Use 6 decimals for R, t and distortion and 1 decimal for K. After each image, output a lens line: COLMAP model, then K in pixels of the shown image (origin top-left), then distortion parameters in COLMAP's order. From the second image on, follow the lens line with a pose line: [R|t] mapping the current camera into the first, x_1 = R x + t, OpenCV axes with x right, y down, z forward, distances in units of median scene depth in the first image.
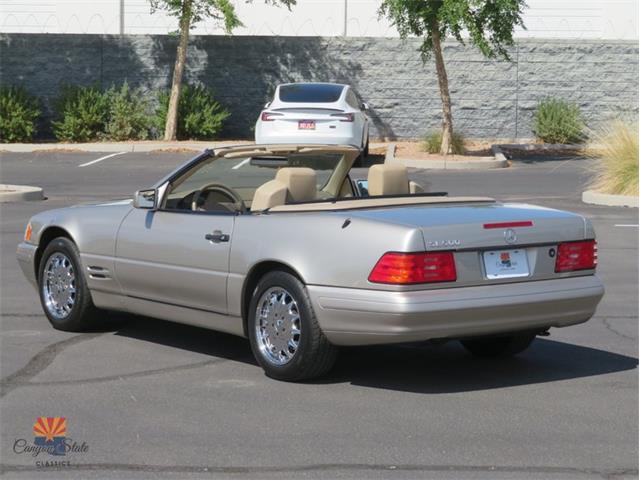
lens RADIAL K [[1966.1, 0, 320.0], [0, 1966.1, 240.0], [0, 0, 1]] dist [0.056917, -0.100403]
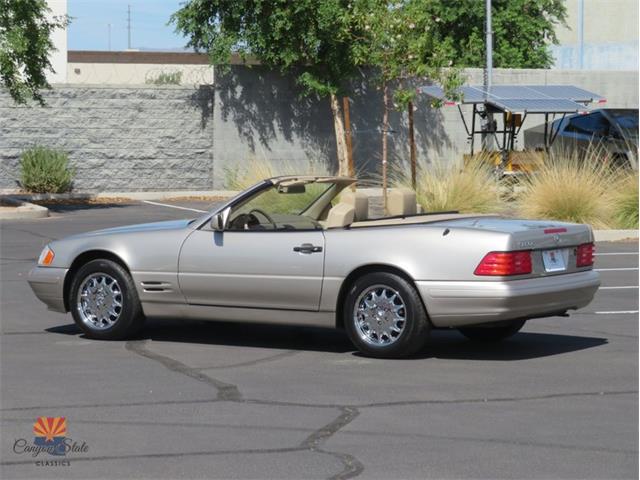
lens RADIAL K [[2396.4, 0, 320.0], [0, 2396.4, 240.0], [0, 0, 1]] dist [-0.013692, 2.101468]
pose [[0.934257, -0.022221, 0.355908, -0.193602], [0.034310, 0.999028, -0.027688, 0.011073], [-0.354947, 0.038079, 0.934111, -0.137455]]
